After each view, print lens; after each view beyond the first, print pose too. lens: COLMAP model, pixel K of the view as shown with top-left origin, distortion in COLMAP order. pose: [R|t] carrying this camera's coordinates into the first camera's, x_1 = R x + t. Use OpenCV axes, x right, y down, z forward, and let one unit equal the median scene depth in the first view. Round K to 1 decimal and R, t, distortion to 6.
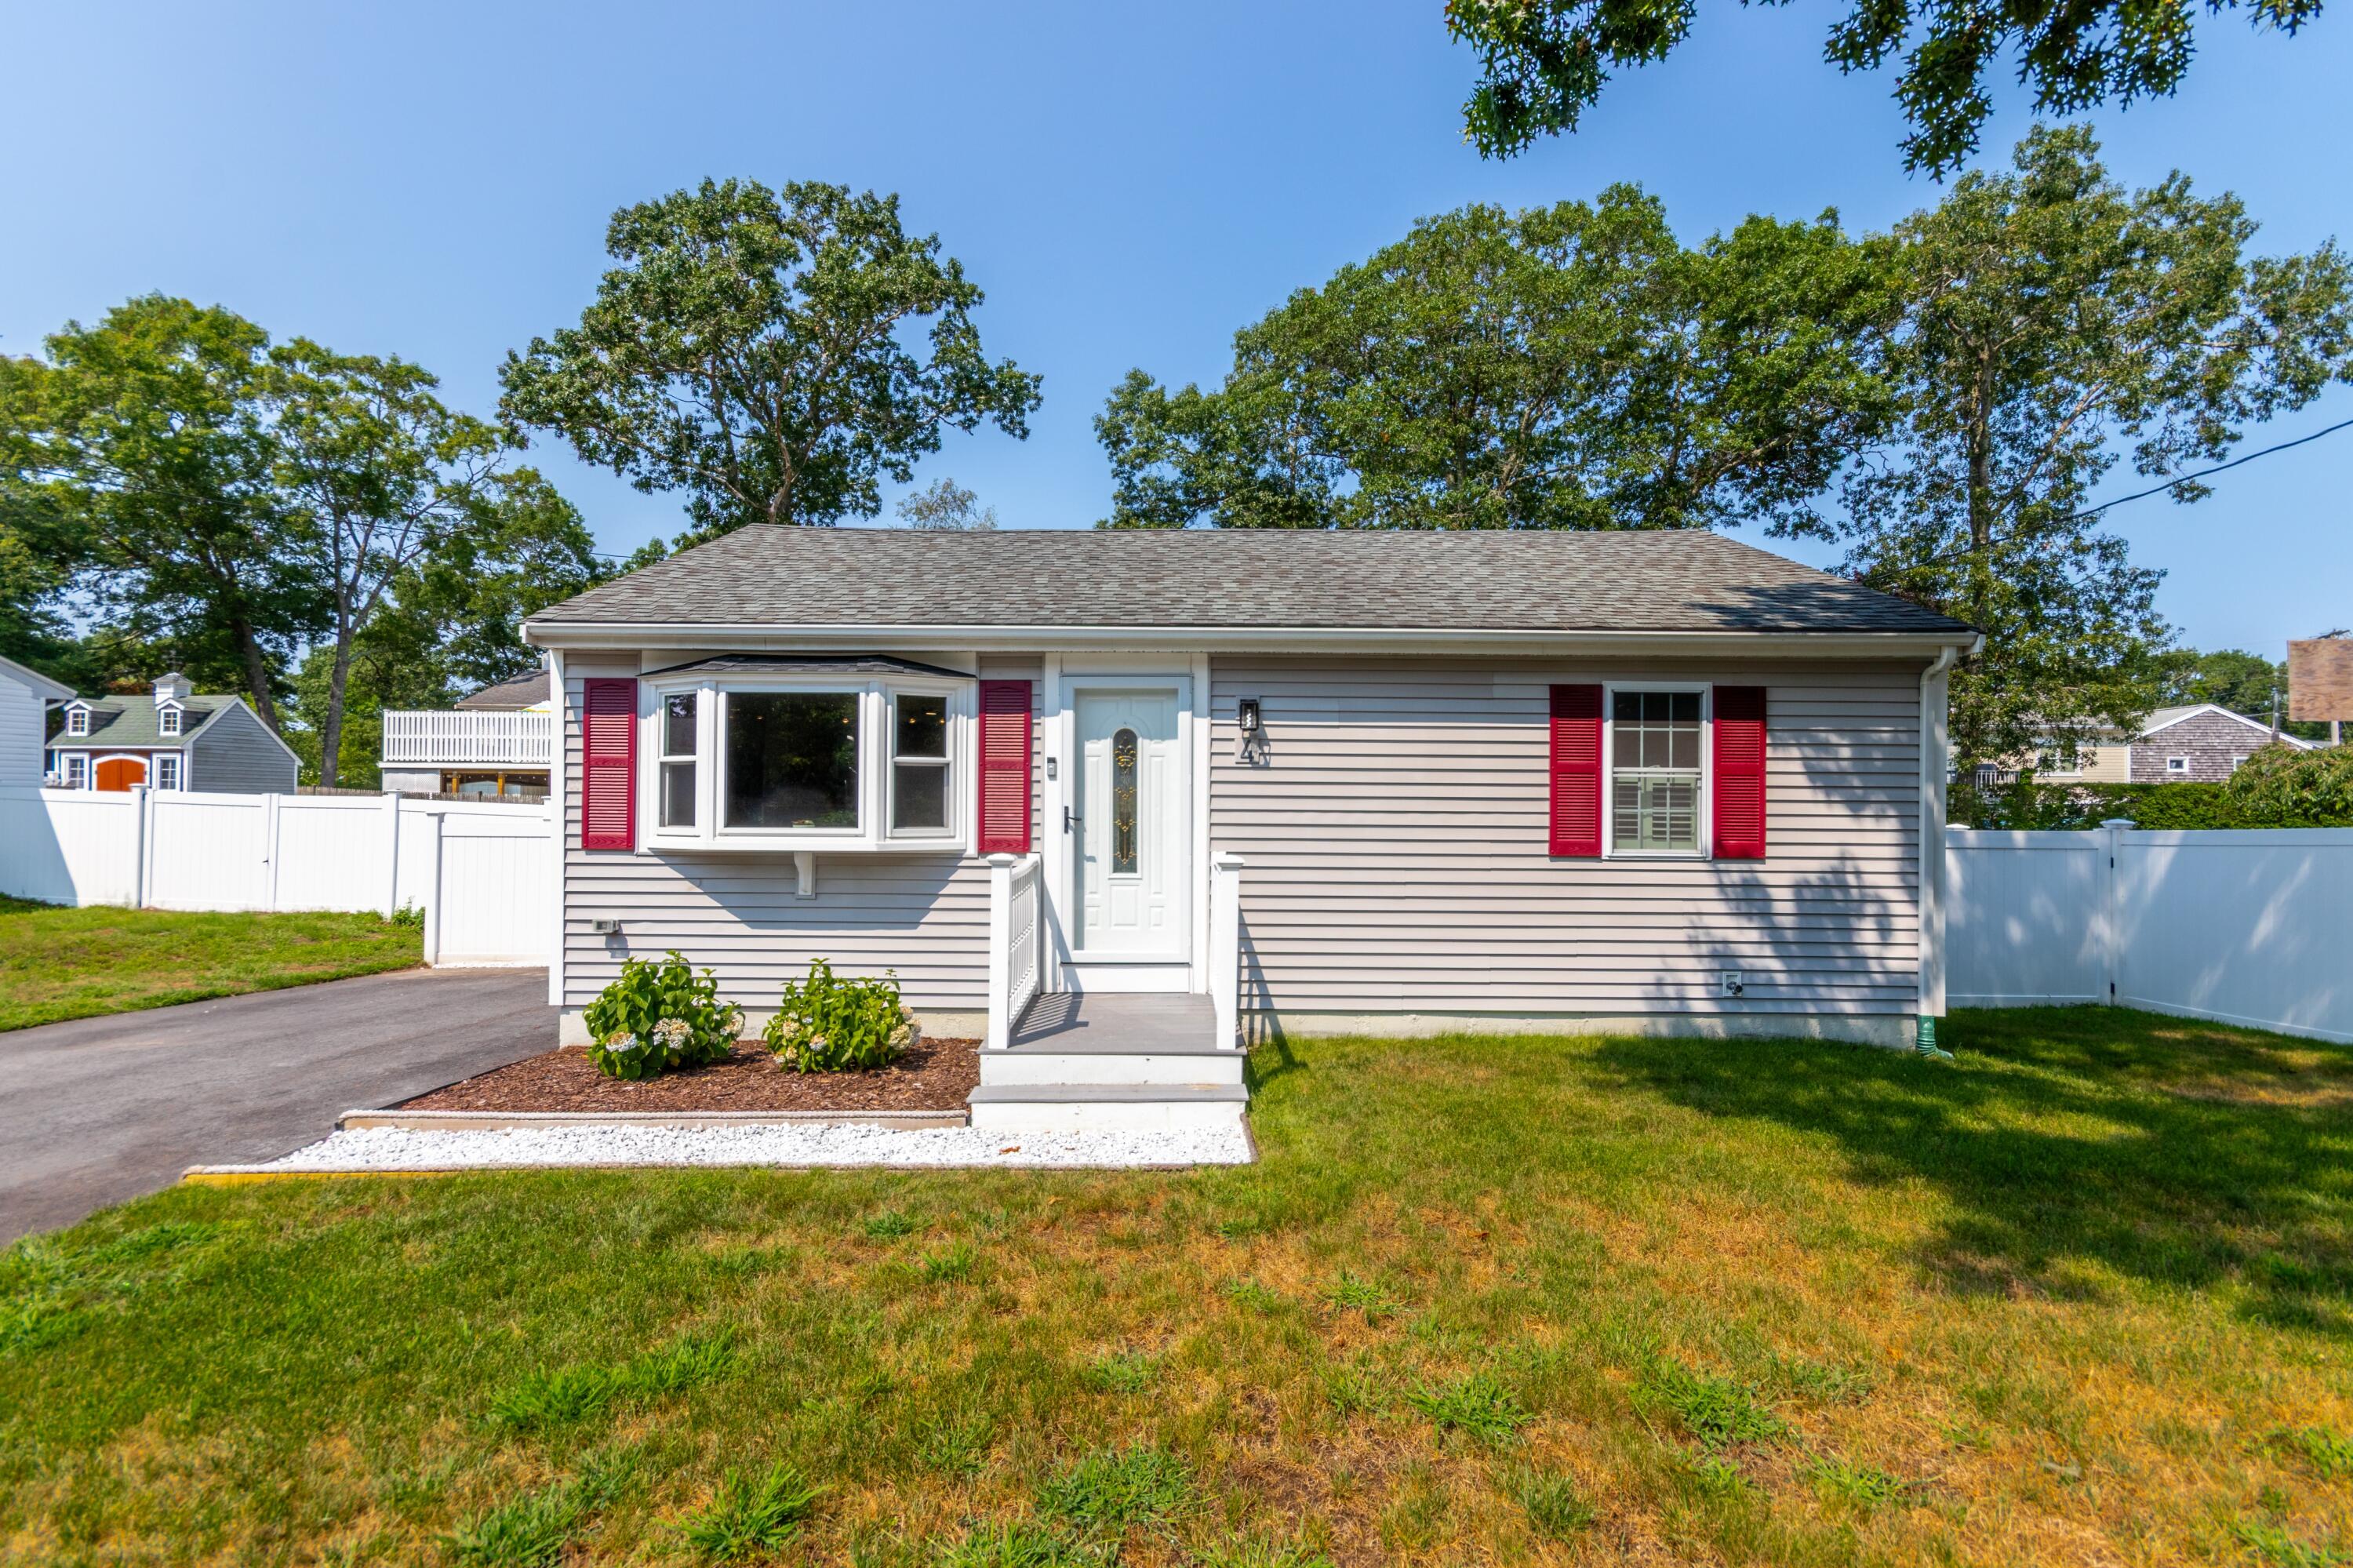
lens RADIAL K [[1079.8, 0, 1176.5], [0, 1079.8, 795.9], [0, 0, 1]] dist [0.001135, -0.000544]
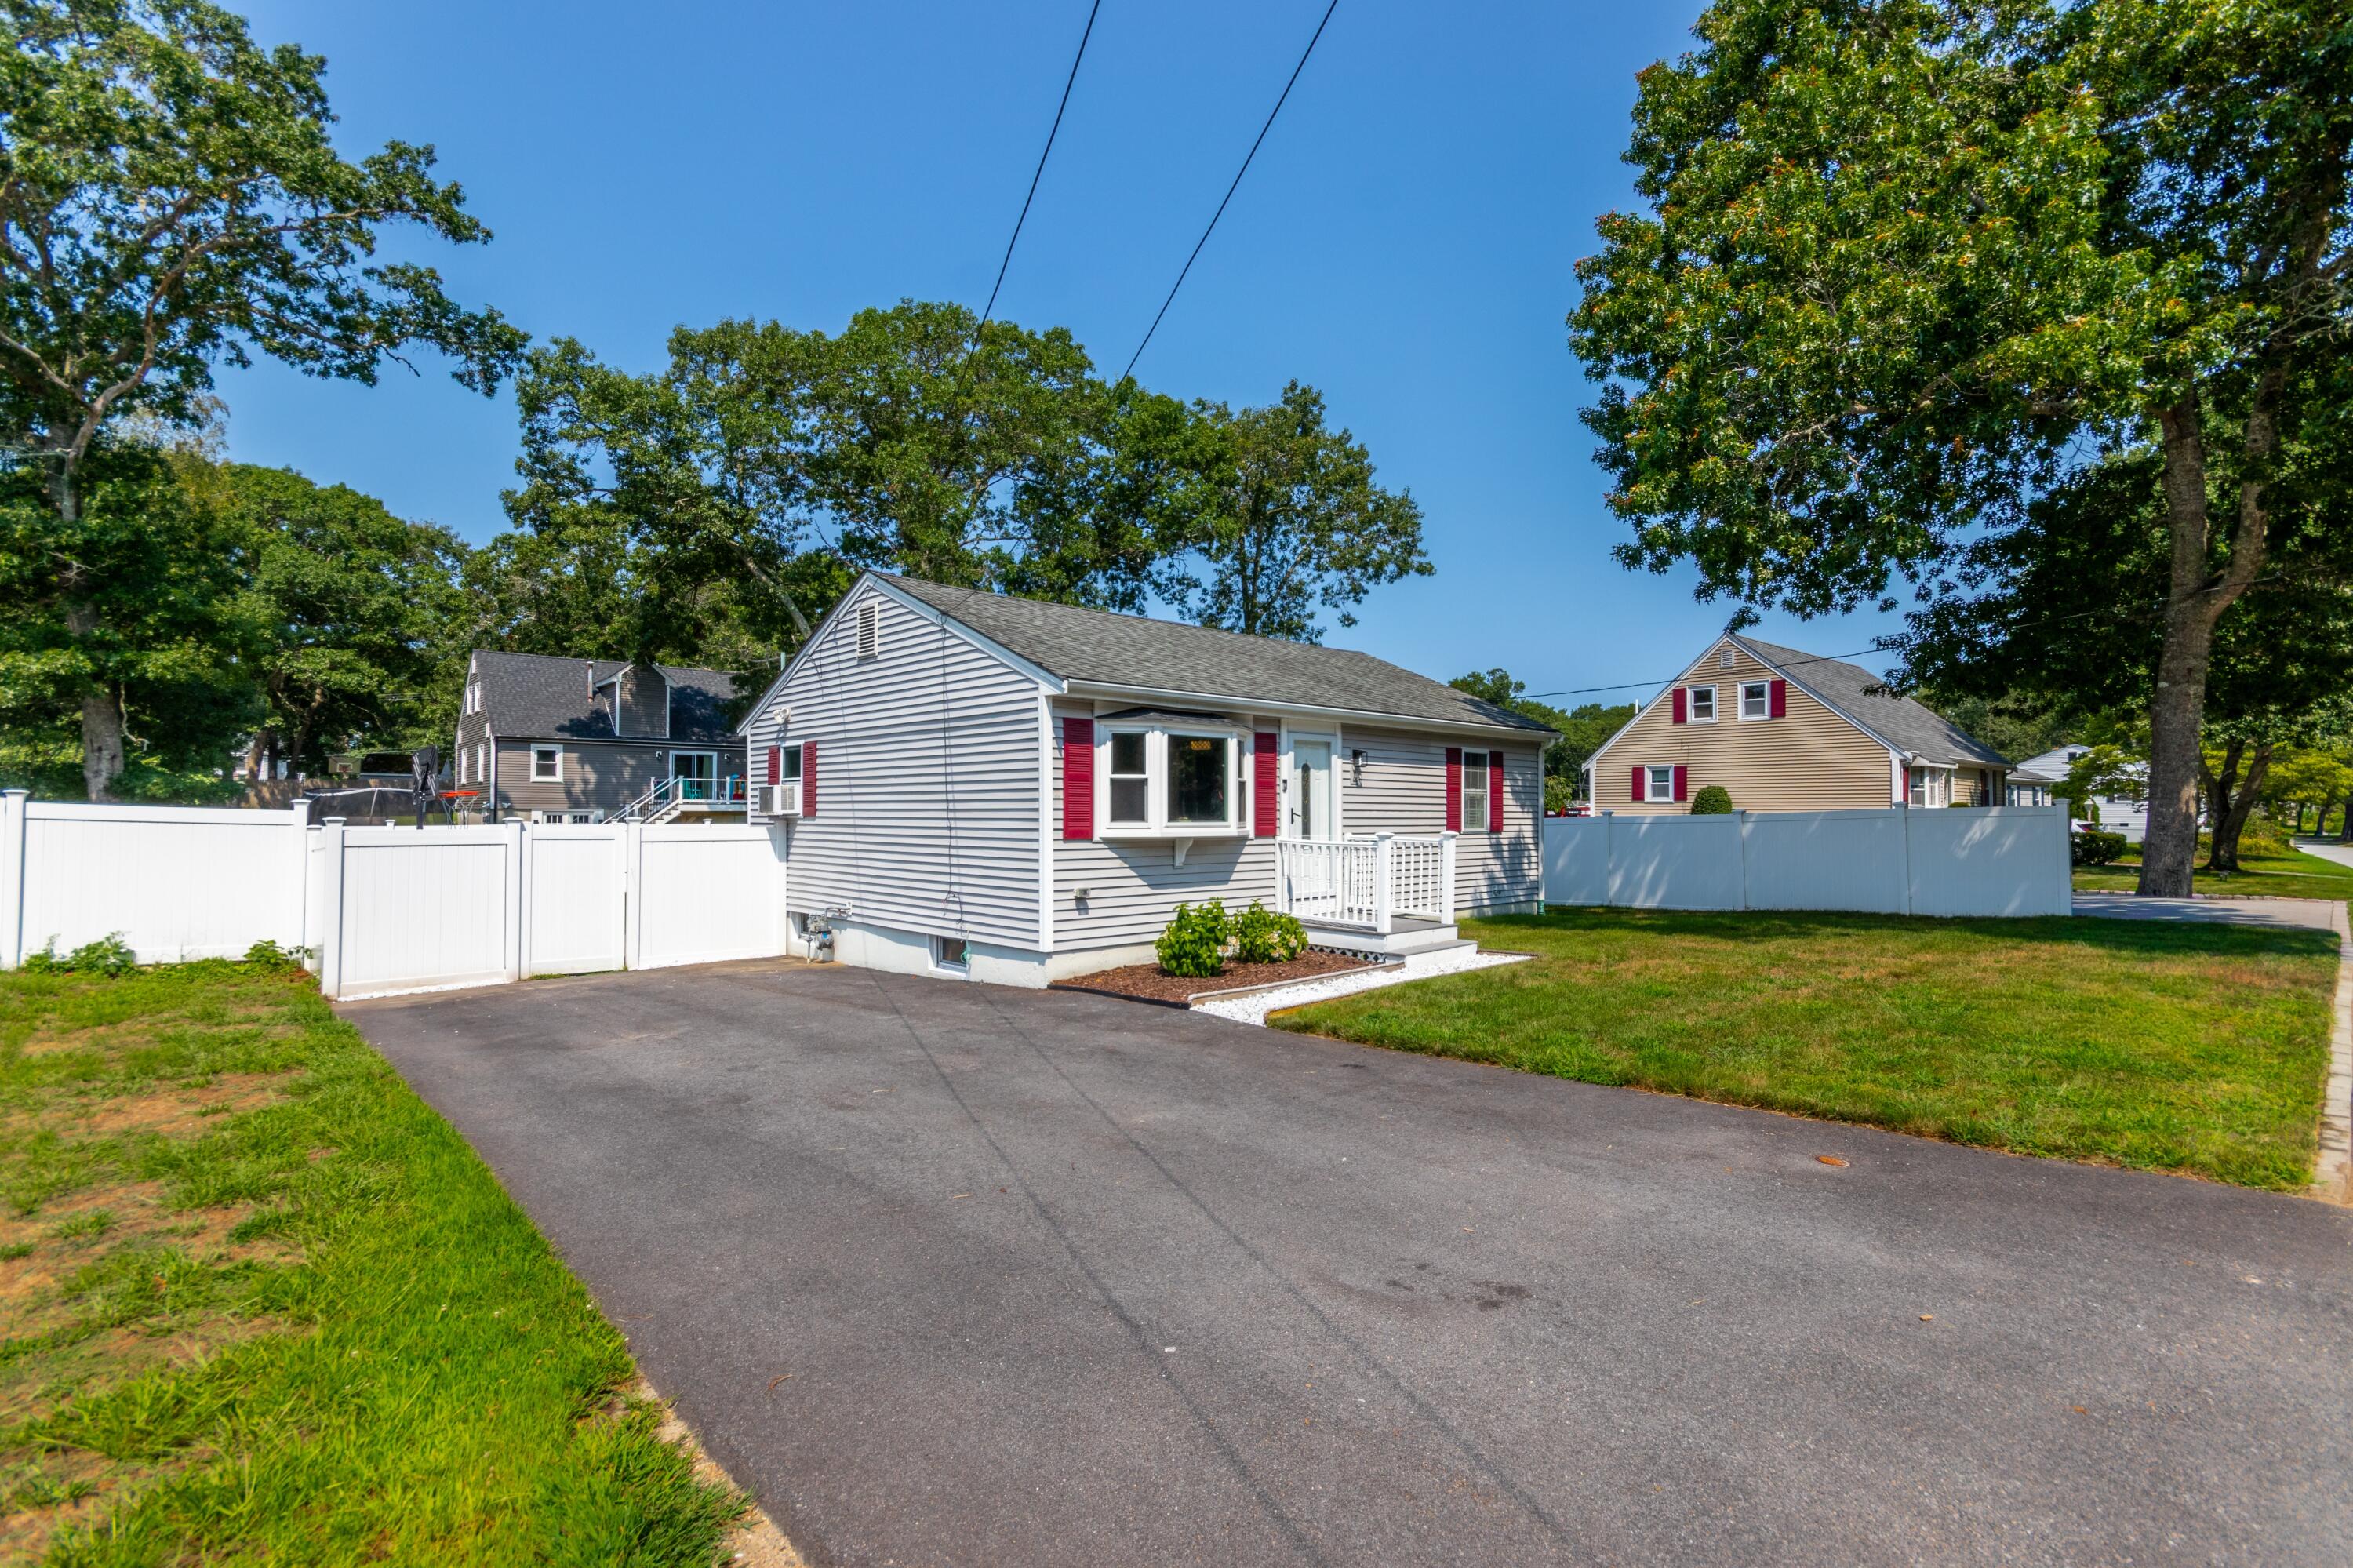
lens RADIAL K [[1079.8, 0, 1176.5], [0, 1079.8, 795.9], [0, 0, 1]] dist [0.001135, -0.000544]
pose [[0.727510, 0.006117, 0.686070, -1.406091], [-0.003097, 0.999979, -0.005632, 0.000461], [-0.686090, 0.001972, 0.727514, -0.122755]]
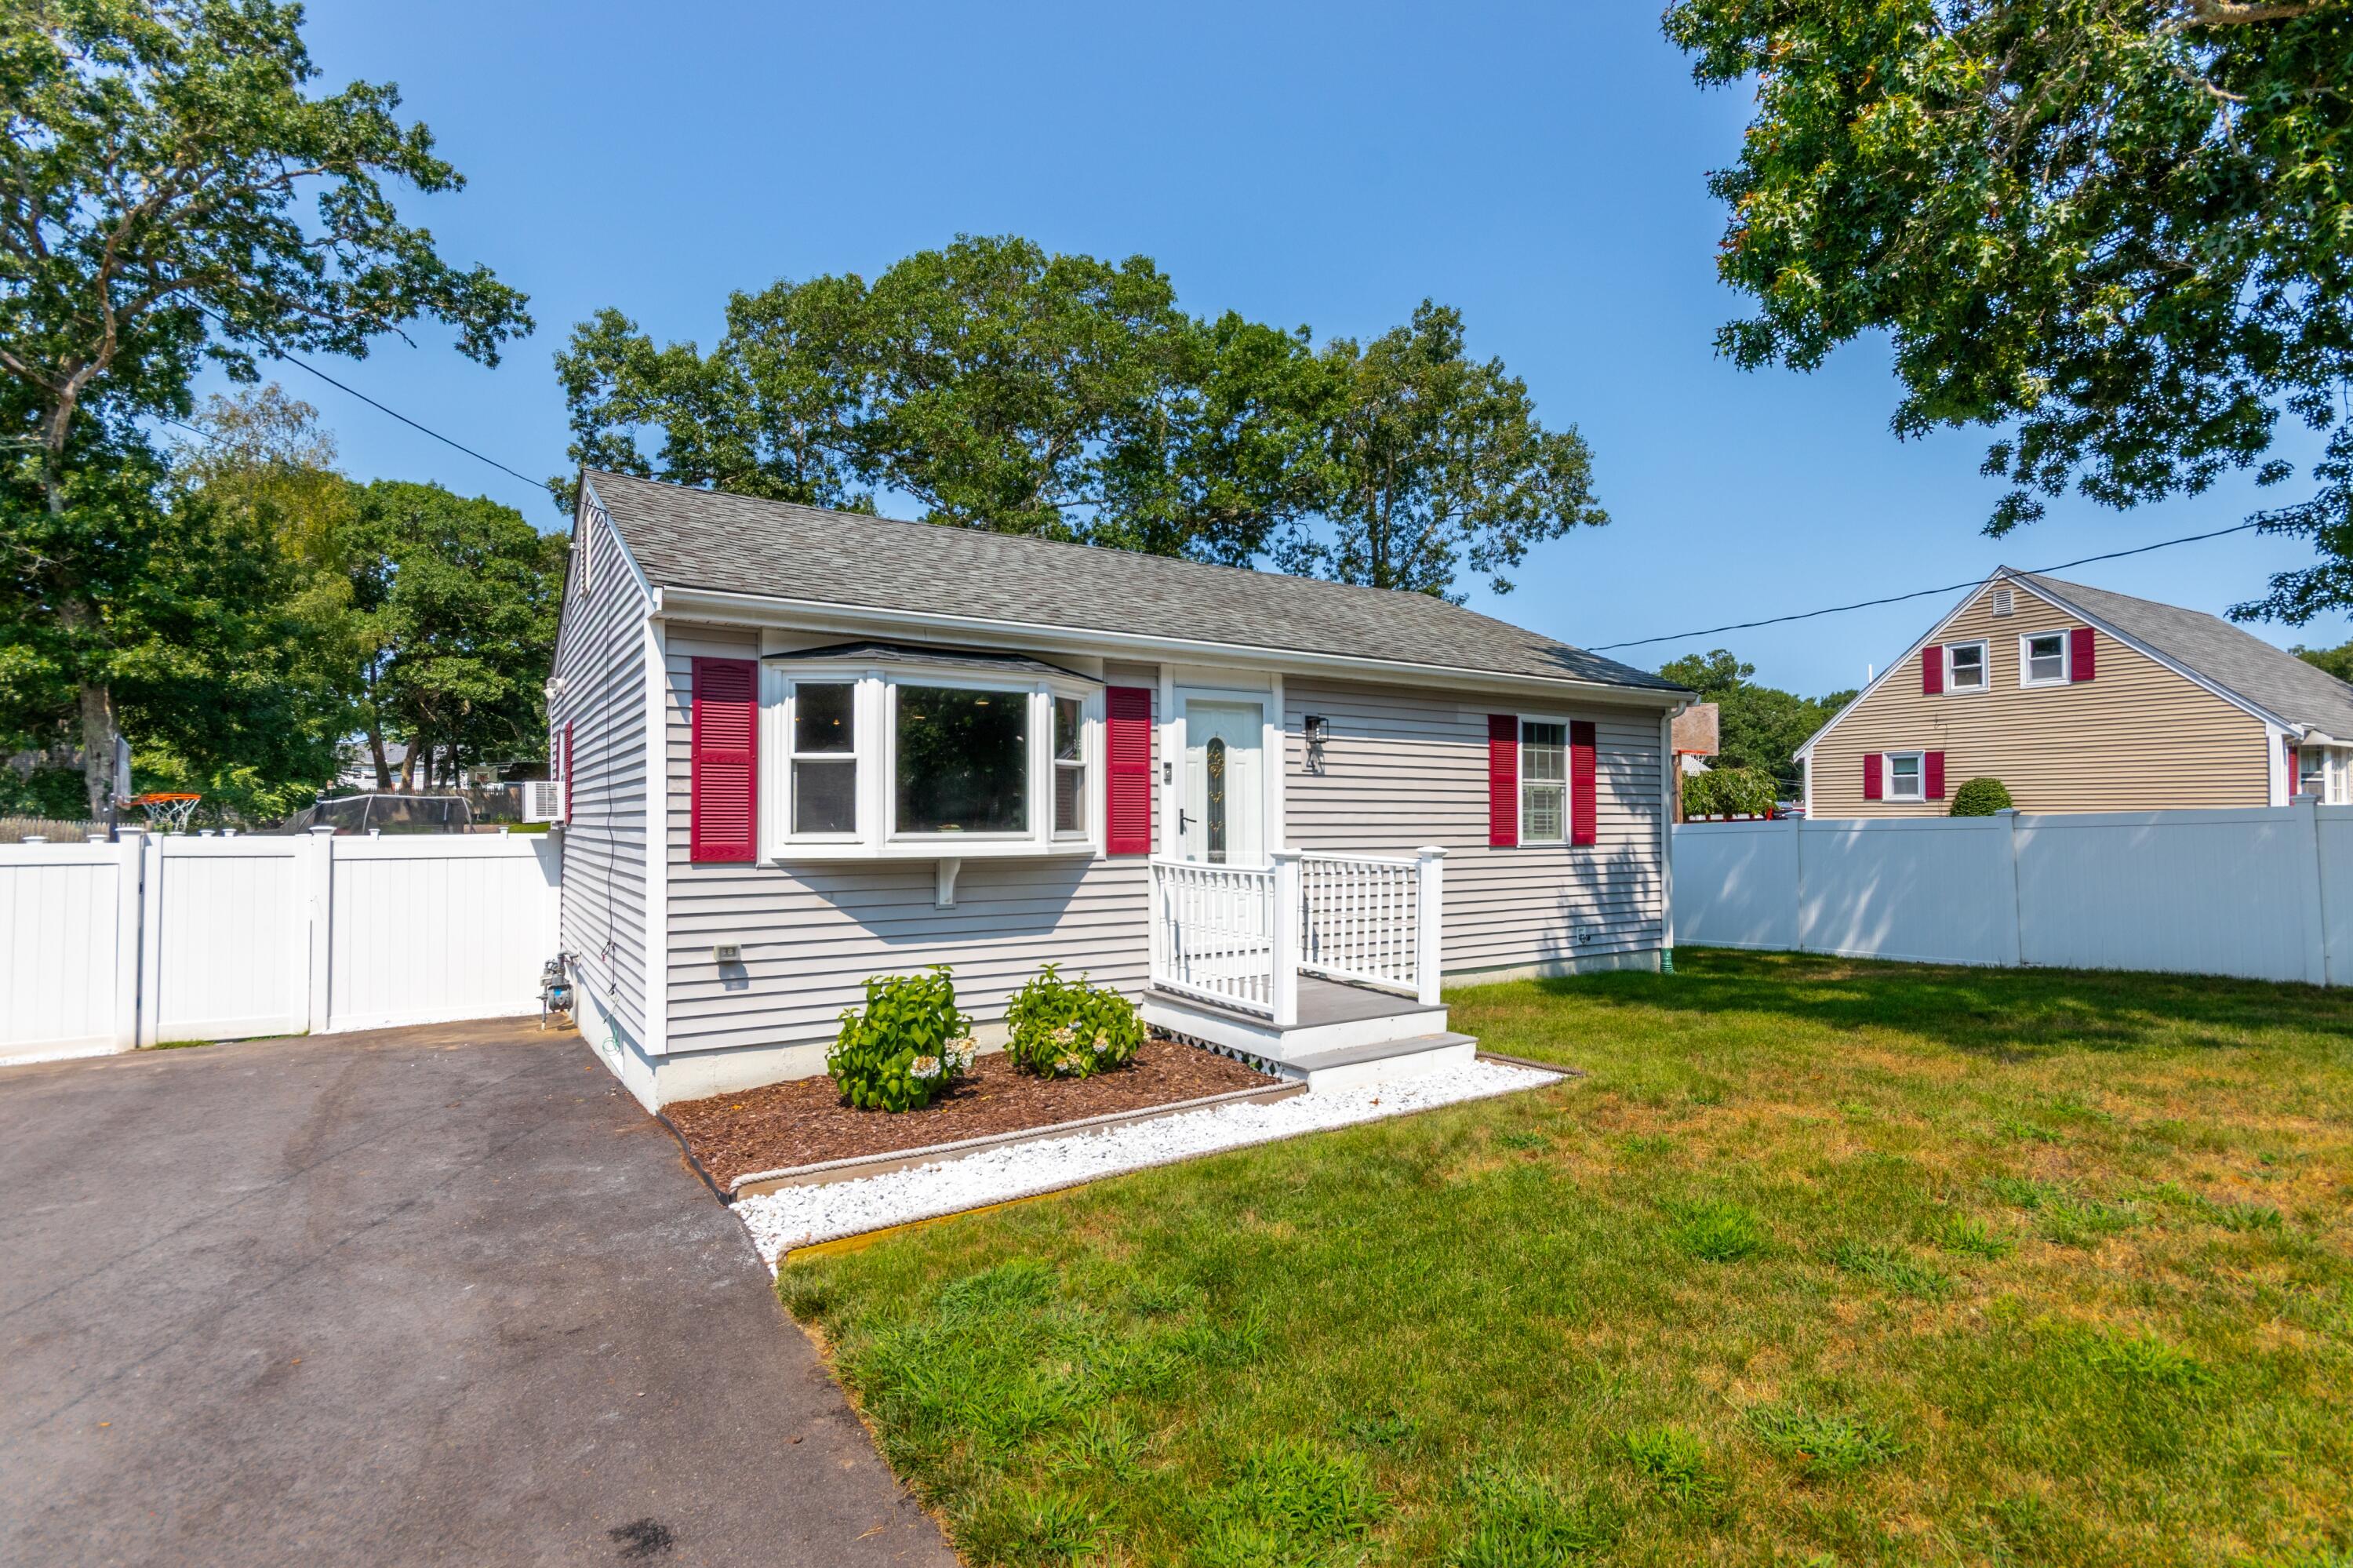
lens RADIAL K [[1117.6, 0, 1174.2], [0, 1117.6, 796.9], [0, 0, 1]] dist [0.002804, -0.000491]
pose [[0.838436, 0.002907, 0.544992, -0.705997], [0.002511, 0.999955, -0.009196, 0.007892], [-0.544994, 0.009078, 0.838391, 0.077630]]
